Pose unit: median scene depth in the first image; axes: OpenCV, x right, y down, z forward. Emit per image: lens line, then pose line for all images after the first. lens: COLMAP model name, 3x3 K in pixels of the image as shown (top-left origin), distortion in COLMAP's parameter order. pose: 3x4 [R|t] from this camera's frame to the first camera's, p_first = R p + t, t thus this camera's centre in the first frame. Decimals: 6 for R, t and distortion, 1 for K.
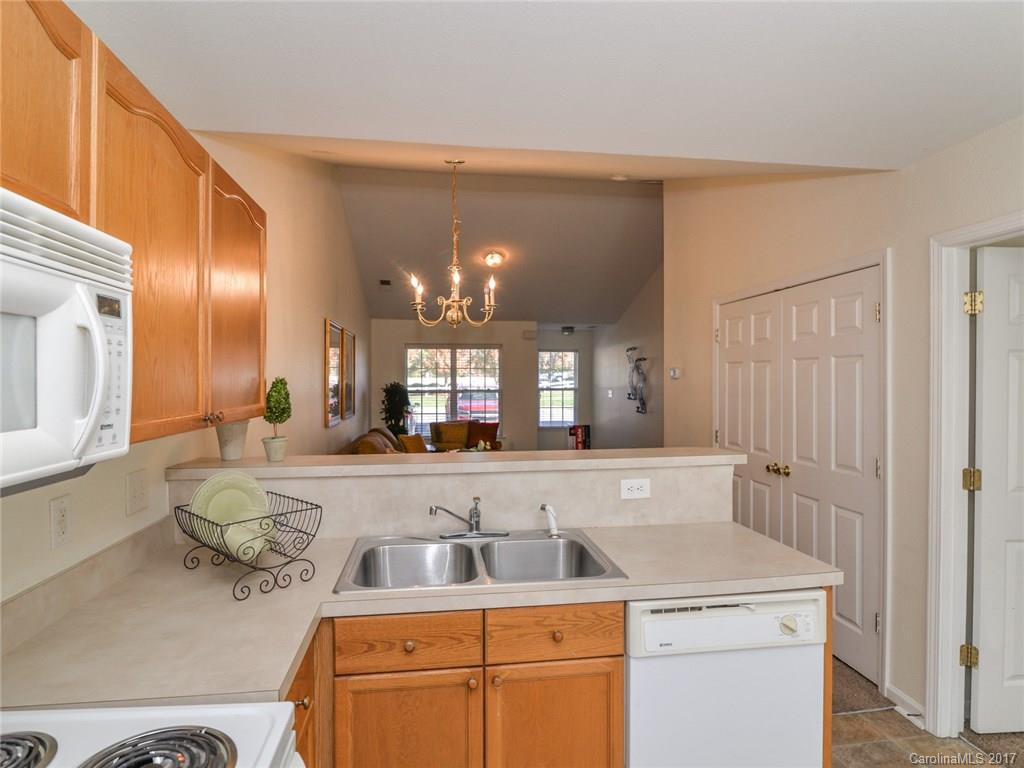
lens RADIAL K [[572.4, 0, 512.4], [0, 572.4, 368.0], [0, 0, 1]] dist [-0.007576, -0.001206]
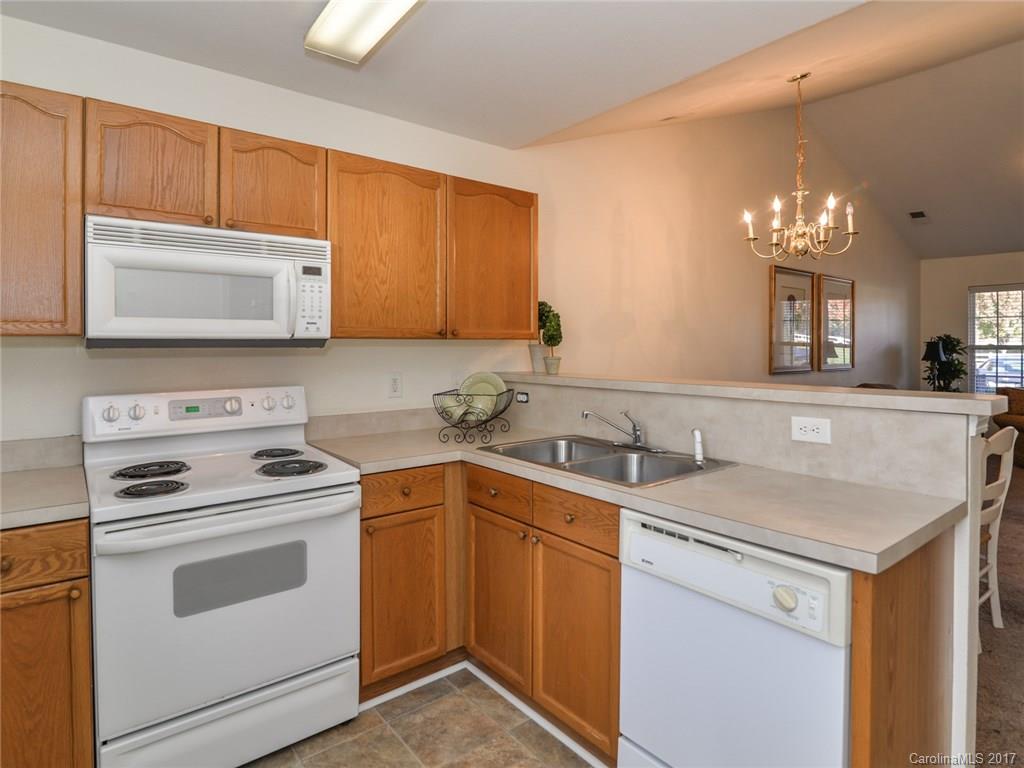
lens RADIAL K [[573.8, 0, 512.6], [0, 573.8, 321.6], [0, 0, 1]] dist [-0.003150, -0.001039]
pose [[0.504619, -0.032734, -0.862721, 0.713867], [0.016835, 0.999464, -0.028075, 0.074419], [0.863178, -0.000357, 0.504900, 0.227438]]
